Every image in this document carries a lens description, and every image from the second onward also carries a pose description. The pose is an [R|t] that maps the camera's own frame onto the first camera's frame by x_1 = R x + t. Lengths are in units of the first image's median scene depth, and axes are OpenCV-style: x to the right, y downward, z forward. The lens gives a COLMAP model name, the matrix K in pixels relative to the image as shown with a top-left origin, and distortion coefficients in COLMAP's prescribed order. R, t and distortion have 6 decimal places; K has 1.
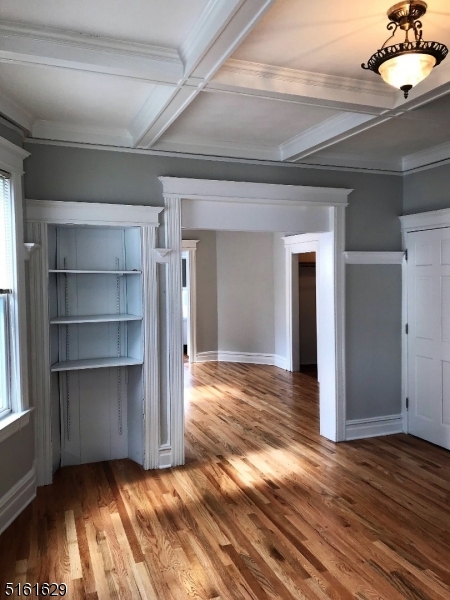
lens RADIAL K [[489.0, 0, 227.2], [0, 489.0, 299.8], [0, 0, 1]] dist [0.016481, -0.013122]
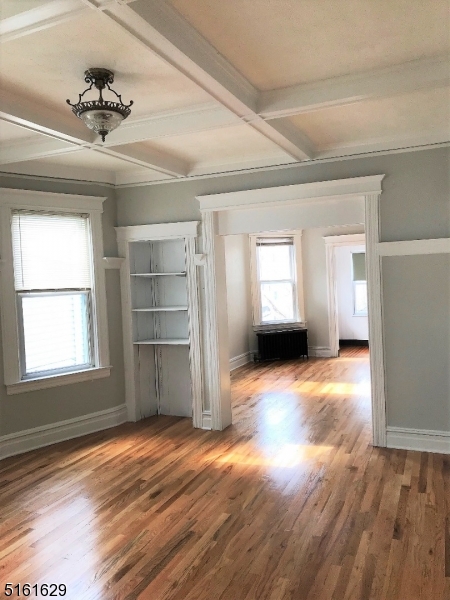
lens RADIAL K [[489.0, 0, 227.3], [0, 489.0, 295.0], [0, 0, 1]] dist [0.016481, -0.013122]
pose [[0.712144, 0.005857, -0.702009, 0.711132], [-0.000036, 0.999966, 0.008306, -0.008572], [0.702034, -0.005890, 0.712119, 0.139309]]
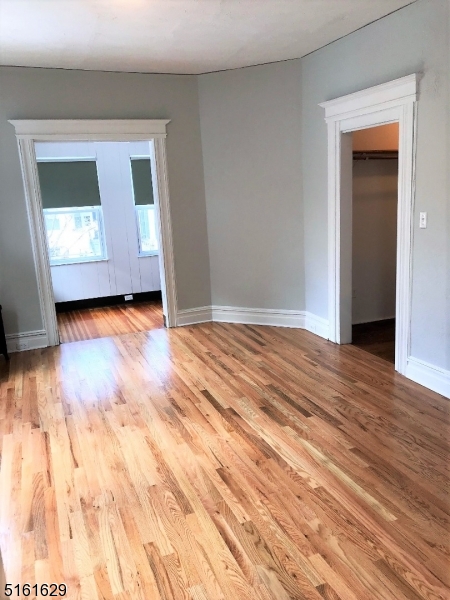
lens RADIAL K [[489.0, 0, 229.4], [0, 489.0, 296.9], [0, 0, 1]] dist [0.016481, -0.013122]
pose [[0.999016, -0.042556, 0.012477, -0.006571], [0.039877, 0.985130, 0.167121, -0.022278], [-0.019403, -0.166459, 0.985857, 0.787507]]
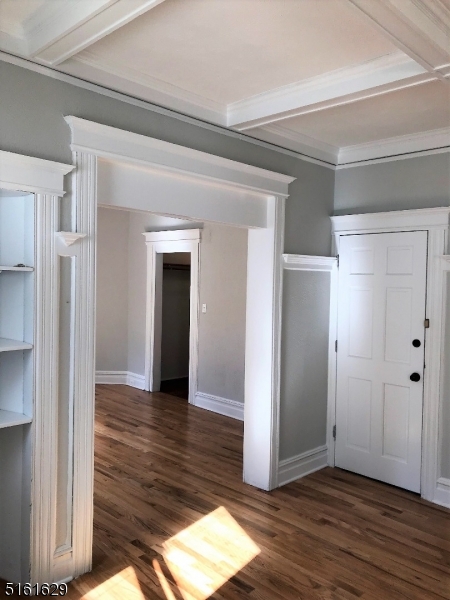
lens RADIAL K [[489.0, 0, 229.0], [0, 489.0, 298.3], [0, 0, 1]] dist [0.016481, -0.013122]
pose [[0.910396, 0.016638, 0.413404, -0.180339], [-0.013795, 0.999856, -0.009862, -0.015900], [-0.413509, 0.003276, 0.910494, 0.311264]]
